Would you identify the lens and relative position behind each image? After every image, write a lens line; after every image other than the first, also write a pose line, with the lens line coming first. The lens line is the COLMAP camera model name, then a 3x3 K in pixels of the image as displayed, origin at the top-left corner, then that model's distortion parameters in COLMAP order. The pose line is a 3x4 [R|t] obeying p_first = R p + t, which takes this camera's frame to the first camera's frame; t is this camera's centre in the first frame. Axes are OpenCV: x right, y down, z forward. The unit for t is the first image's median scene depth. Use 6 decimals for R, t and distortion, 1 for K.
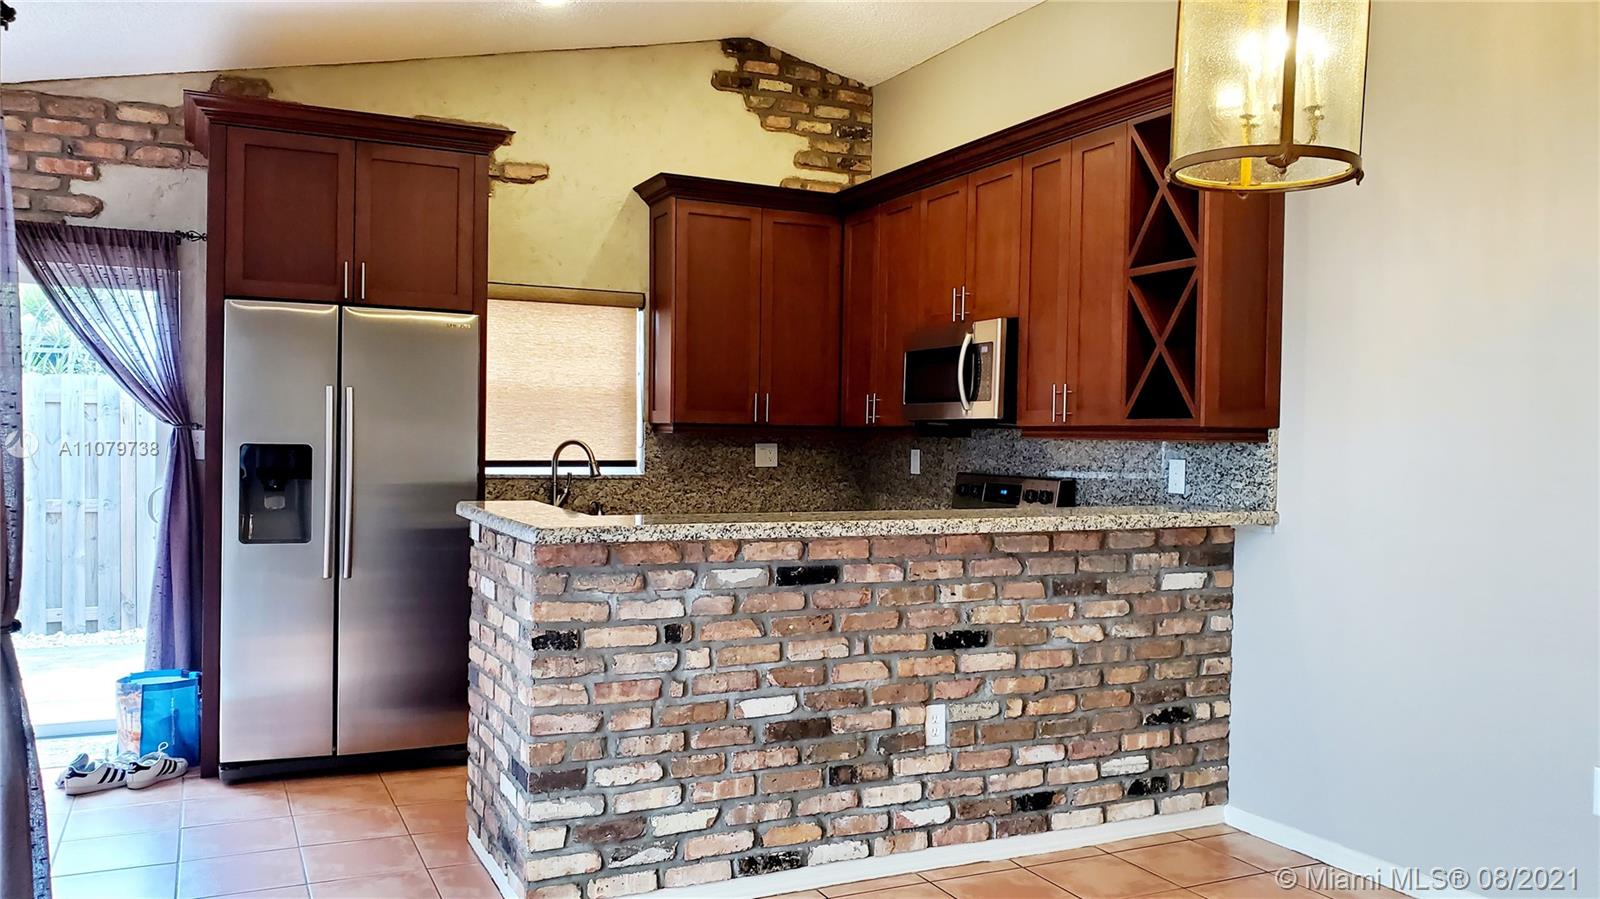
lens RADIAL K [[1230.9, 0, 798.8], [0, 1230.9, 458.2], [0, 0, 1]] dist [-0.006117, 0.012210]
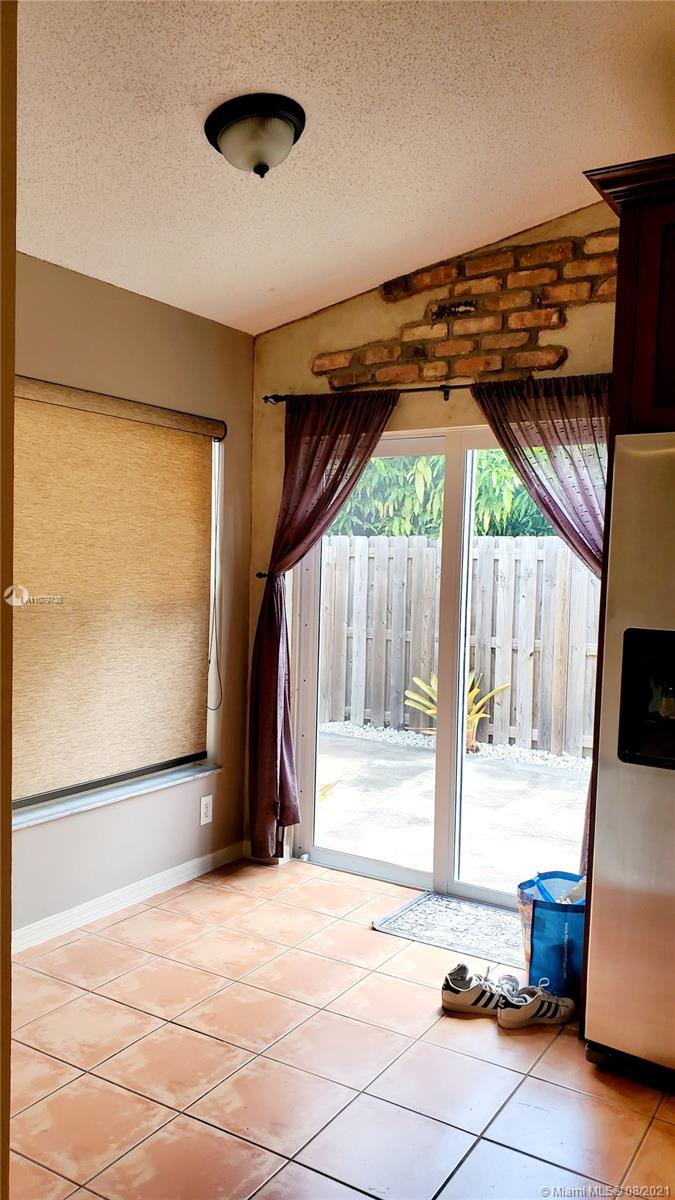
lens RADIAL K [[923.2, 0, 339.5], [0, 923.2, 609.2], [0, 0, 1]] dist [-0.006117, 0.012210]
pose [[0.532730, 0.045423, -0.845066, -0.066075], [-0.032865, 0.998916, 0.032975, -0.032265], [0.845647, 0.010206, 0.533645, 0.496579]]
